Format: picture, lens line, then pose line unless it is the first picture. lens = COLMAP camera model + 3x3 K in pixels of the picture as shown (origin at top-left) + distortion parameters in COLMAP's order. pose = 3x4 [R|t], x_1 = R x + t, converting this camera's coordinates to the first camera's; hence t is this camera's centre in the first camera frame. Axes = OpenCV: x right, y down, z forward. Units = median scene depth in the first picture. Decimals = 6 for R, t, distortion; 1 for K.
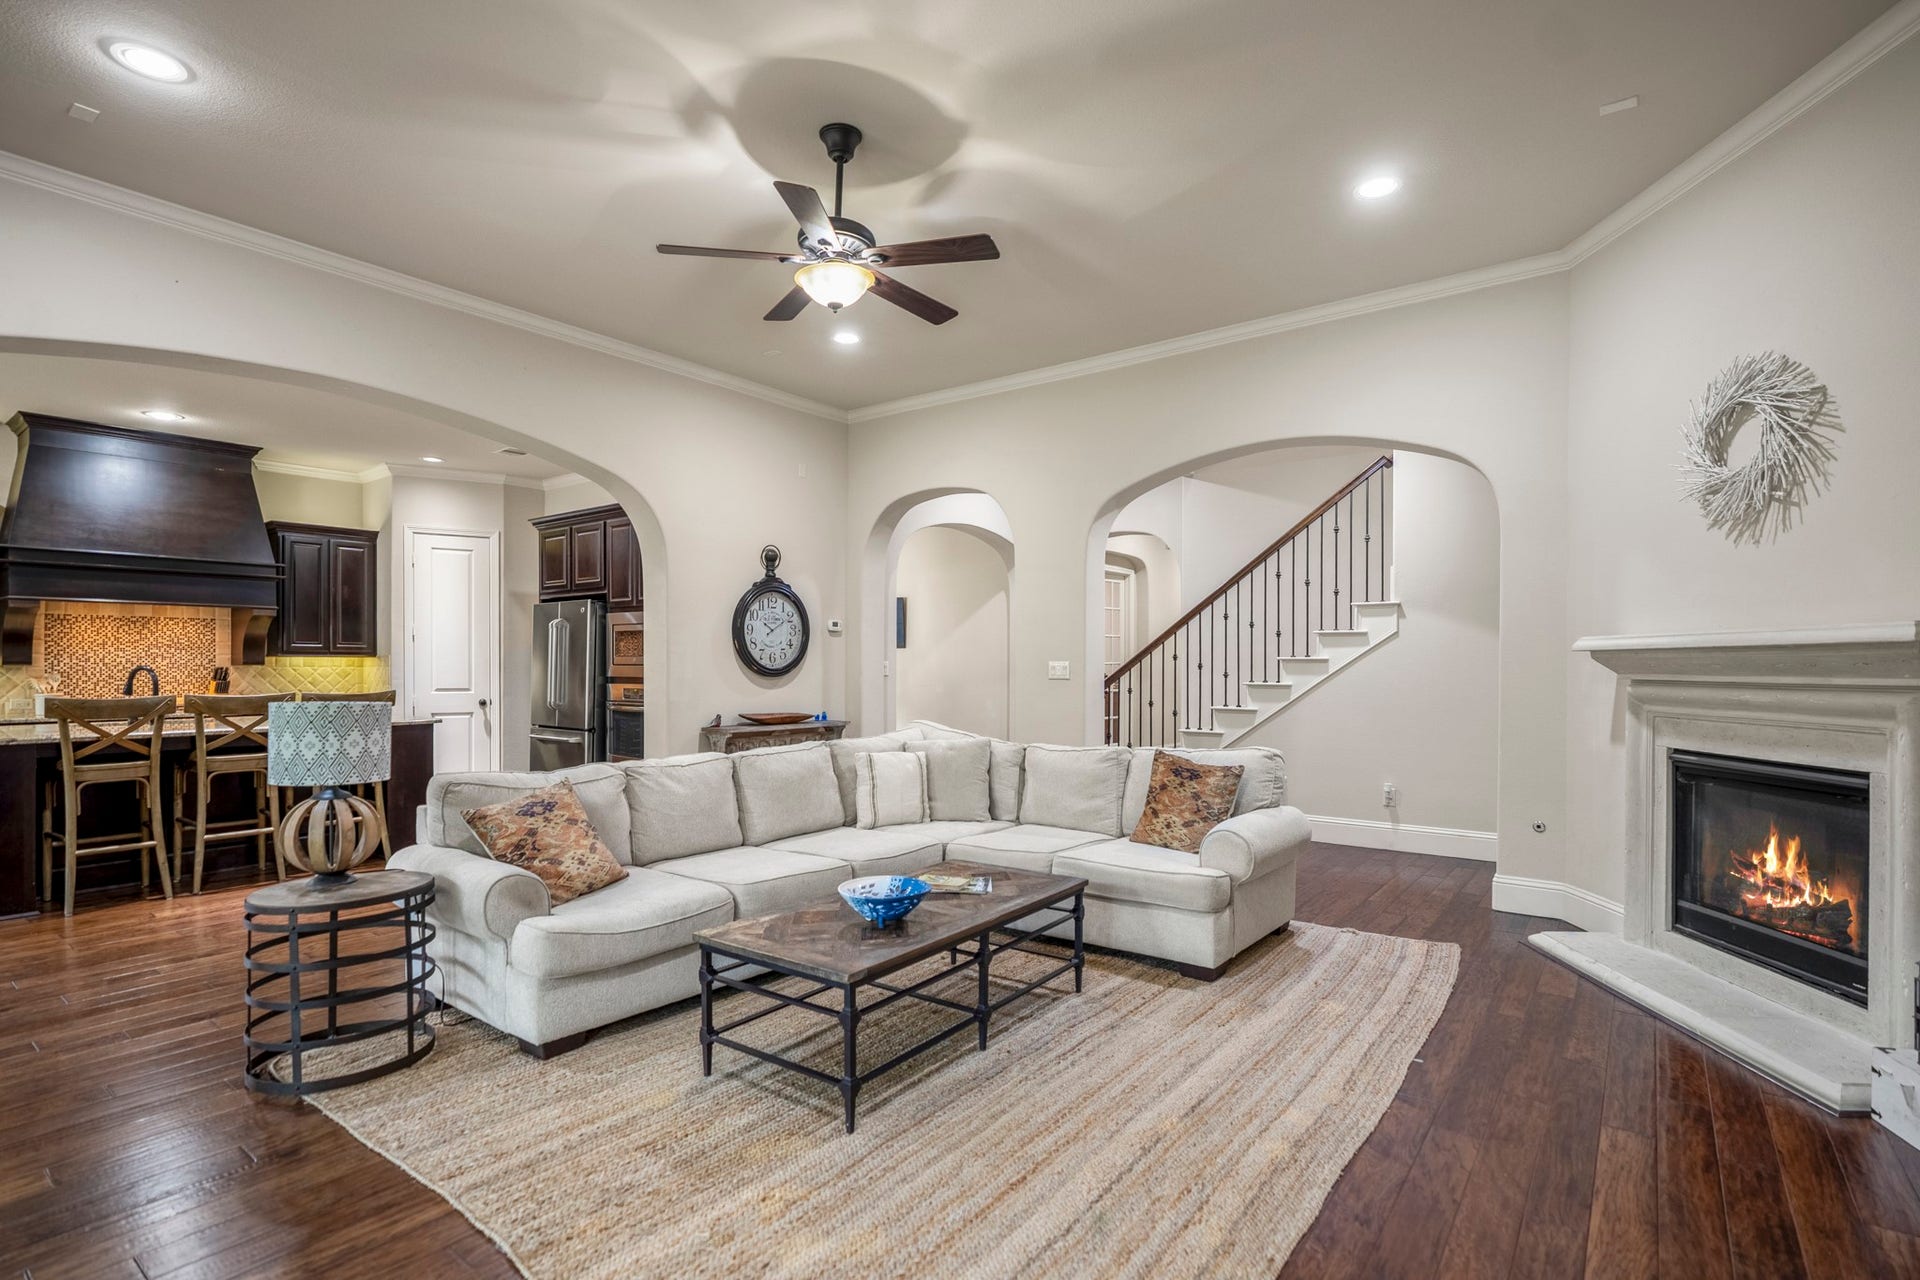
lens RADIAL K [[901.6, 0, 957.9], [0, 901.6, 656.9], [0, 0, 1]] dist [-0.001323, -0.000161]
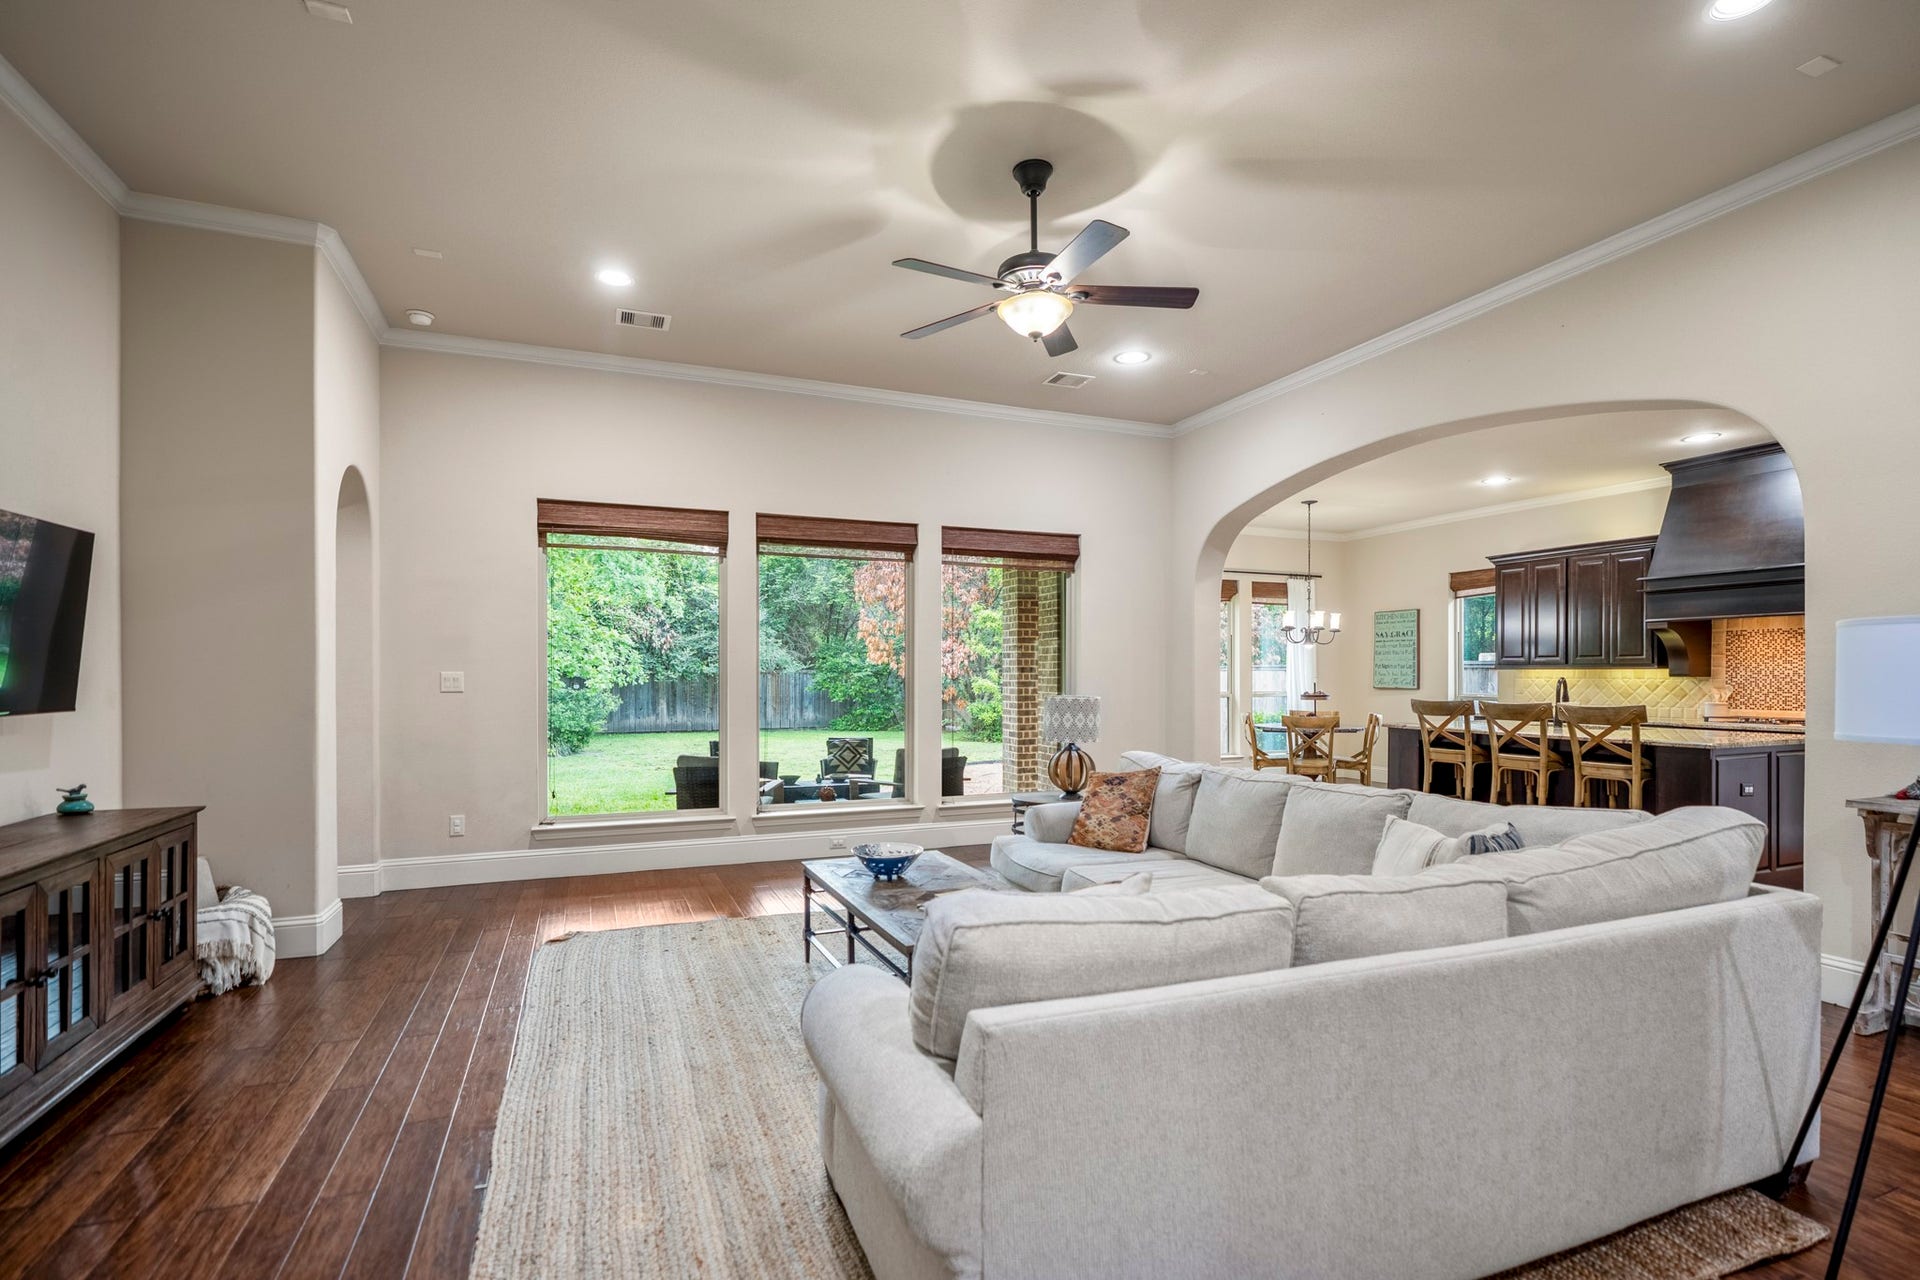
lens RADIAL K [[901.6, 0, 955.8], [0, 901.6, 652.5], [0, 0, 1]] dist [-0.001323, -0.000161]
pose [[-0.497817, -0.021337, -0.867020, 0.731803], [0.002177, 0.999663, -0.025851, 0.009785], [0.867279, -0.014757, -0.497603, 1.291353]]
